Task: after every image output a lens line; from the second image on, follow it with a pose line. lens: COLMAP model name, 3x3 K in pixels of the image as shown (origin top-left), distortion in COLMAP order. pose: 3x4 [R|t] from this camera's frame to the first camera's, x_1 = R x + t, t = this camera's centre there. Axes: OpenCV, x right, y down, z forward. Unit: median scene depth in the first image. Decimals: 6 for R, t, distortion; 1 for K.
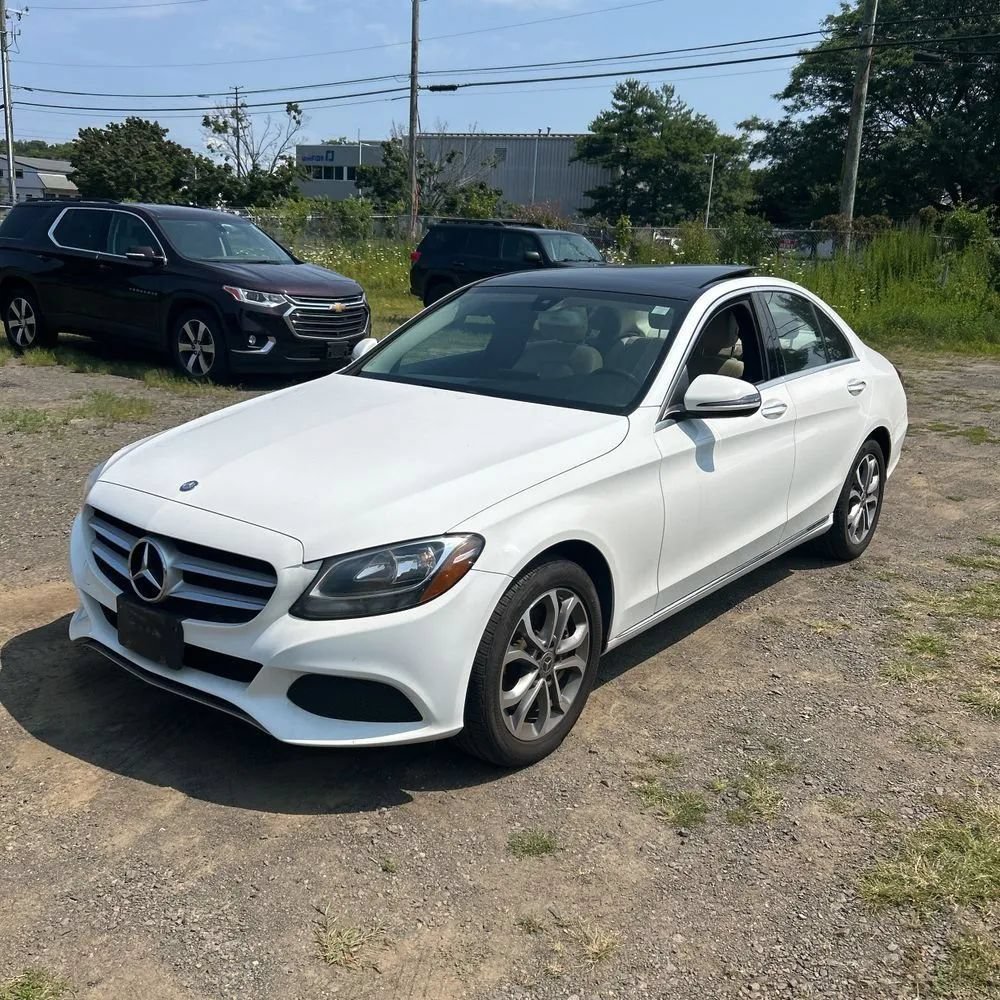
lens RADIAL K [[1006.3, 0, 475.9], [0, 1006.3, 507.9], [0, 0, 1]] dist [0.010759, 0.000000]
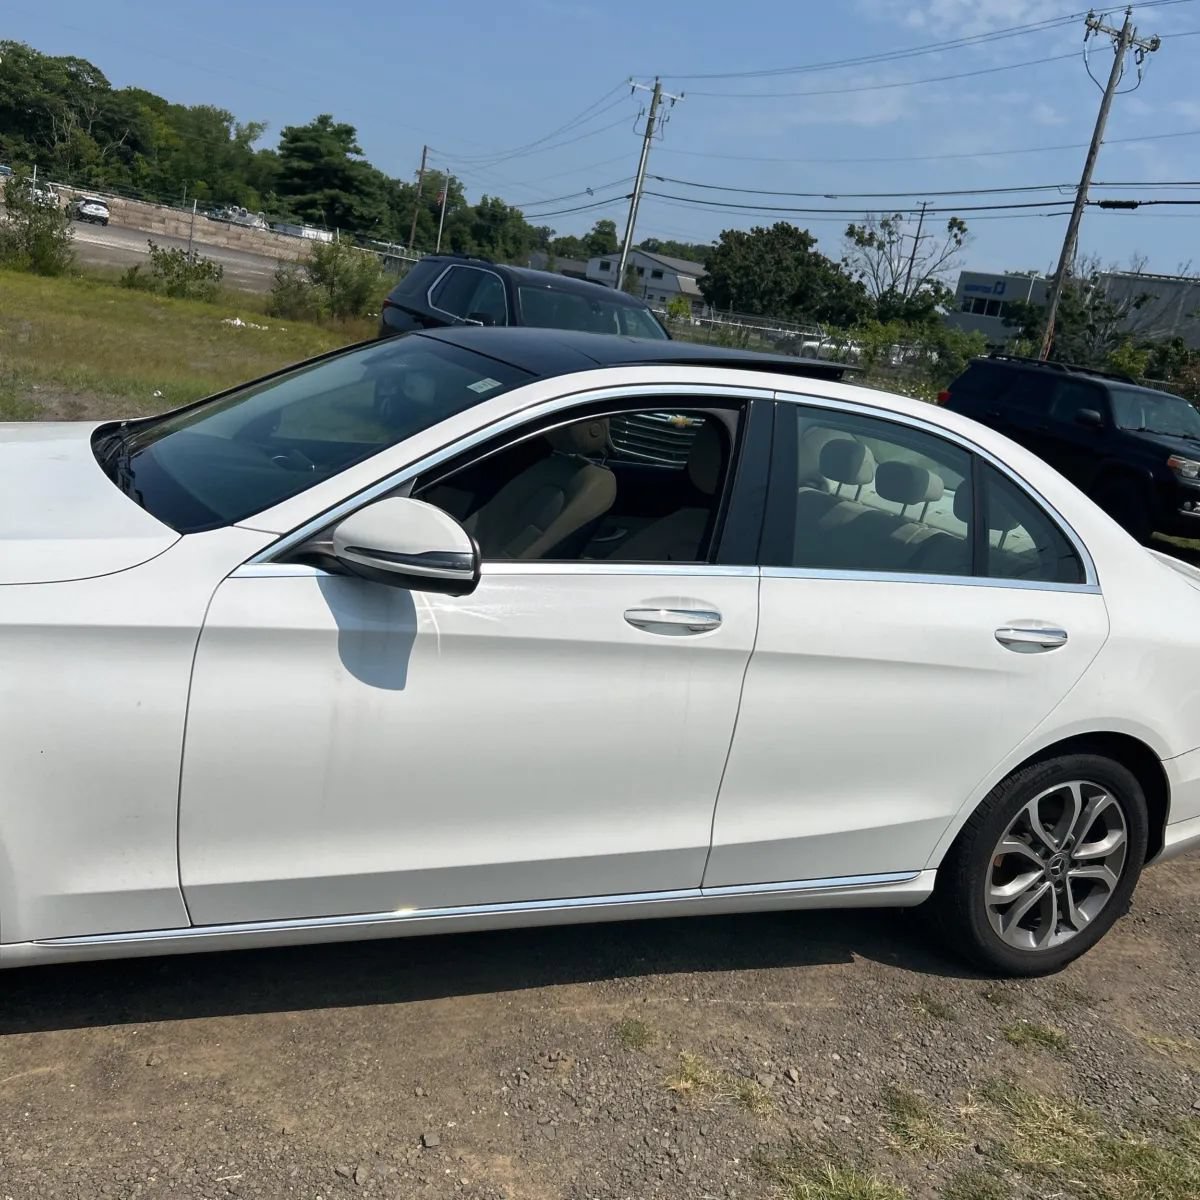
lens RADIAL K [[1207.6, 0, 589.3], [0, 1207.6, 593.3], [0, 0, 1]] dist [0.010759, 0.000000]
pose [[0.880840, 0.215642, -0.421448, 0.062135], [-0.250162, 0.967809, -0.027648, -0.009996], [0.401919, 0.129784, 0.906431, 0.053412]]
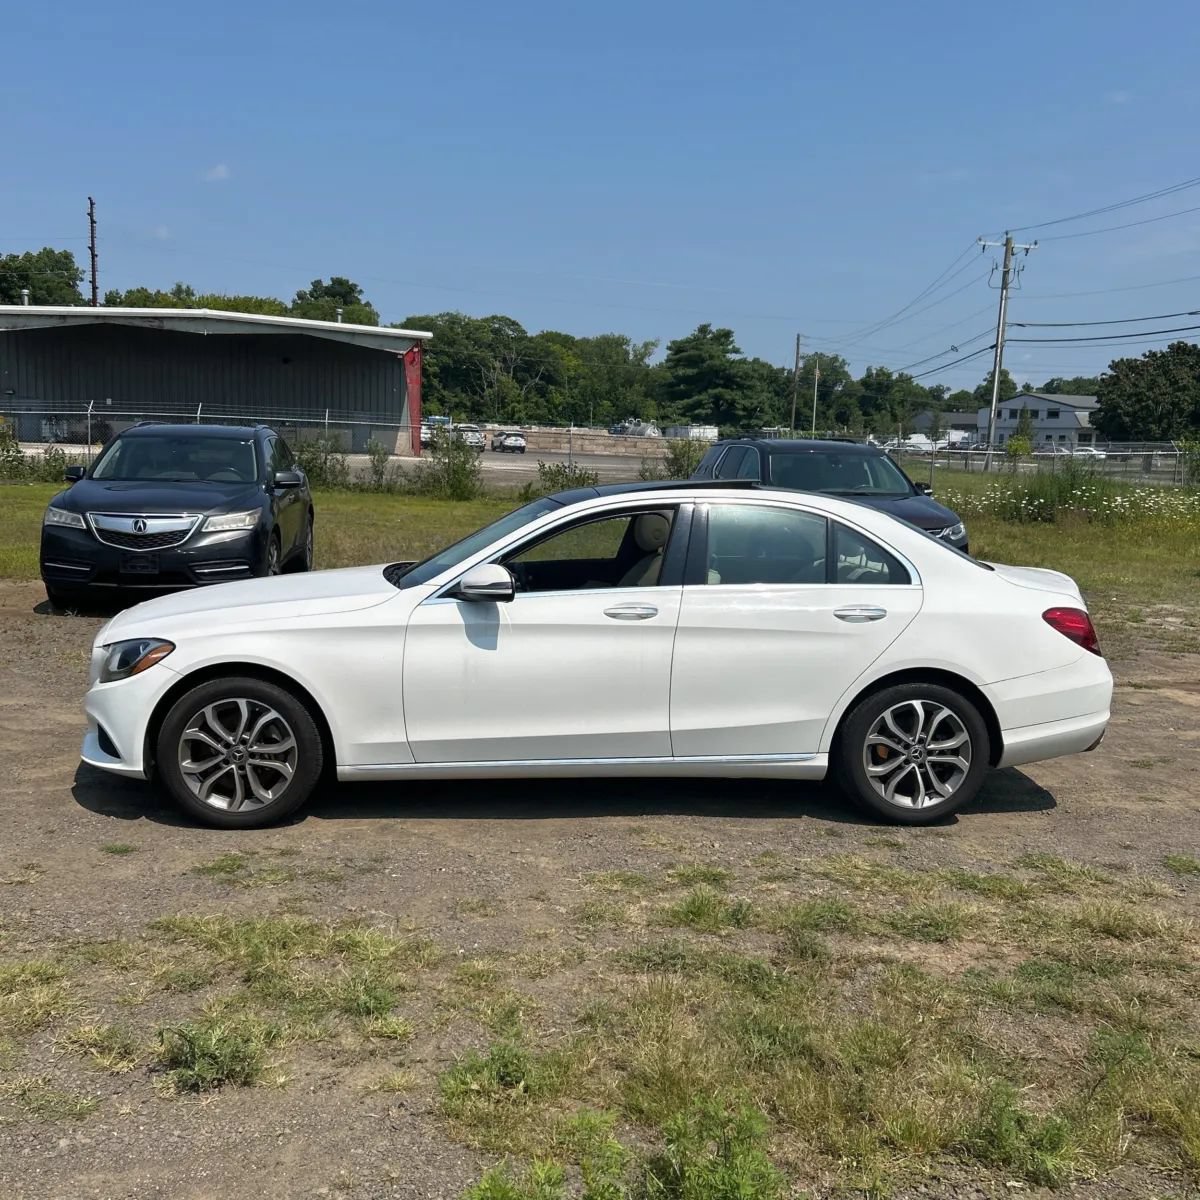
lens RADIAL K [[1207.6, 0, 584.3], [0, 1207.6, 597.5], [0, 0, 1]] dist [0.010759, 0.000000]
pose [[0.692149, 0.065055, -0.718817, 0.138640], [-0.184773, 0.978712, -0.089342, 0.000720], [0.697703, 0.194656, 0.689435, 0.015487]]
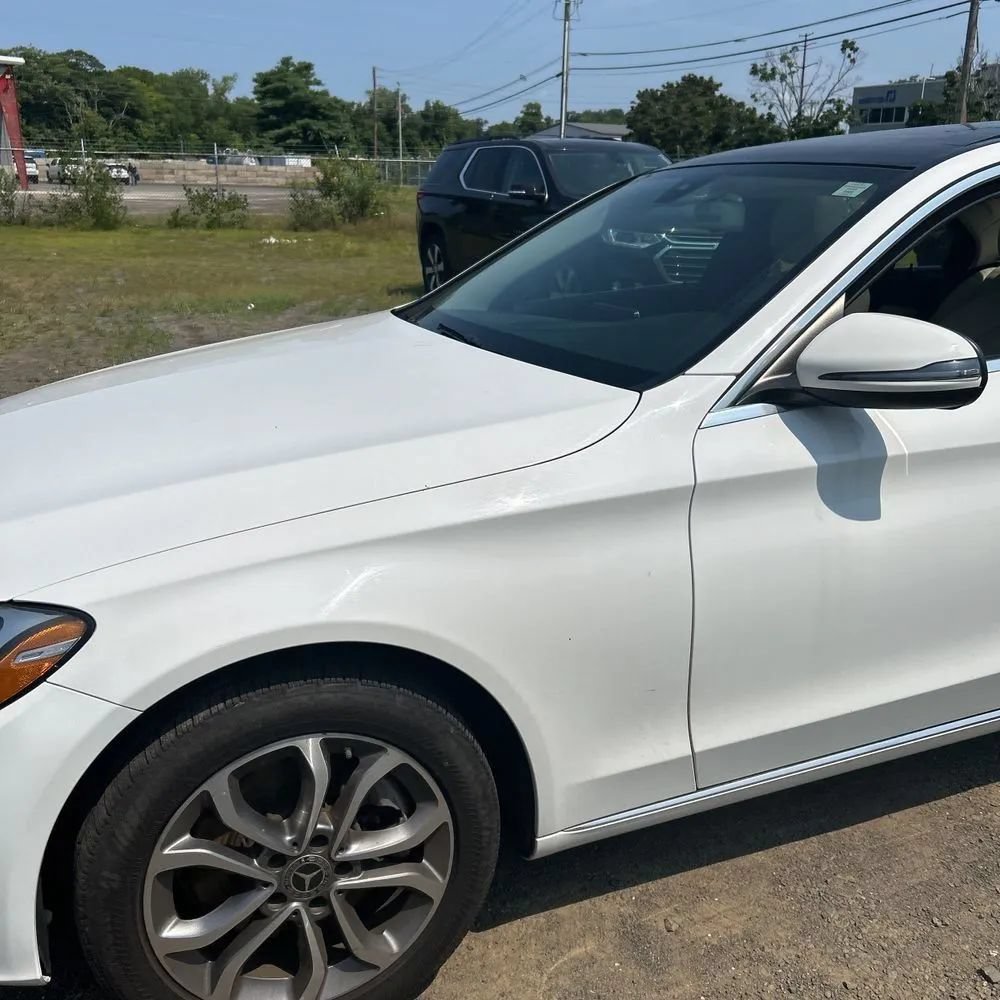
lens RADIAL K [[1006.3, 0, 490.3], [0, 1006.3, 496.9], [0, 0, 1]] dist [0.010759, 0.000000]
pose [[0.871853, 0.105508, -0.478267, 0.033443], [-0.091747, 0.994417, 0.052123, -0.006082], [0.481097, -0.001564, 0.876666, 0.054664]]
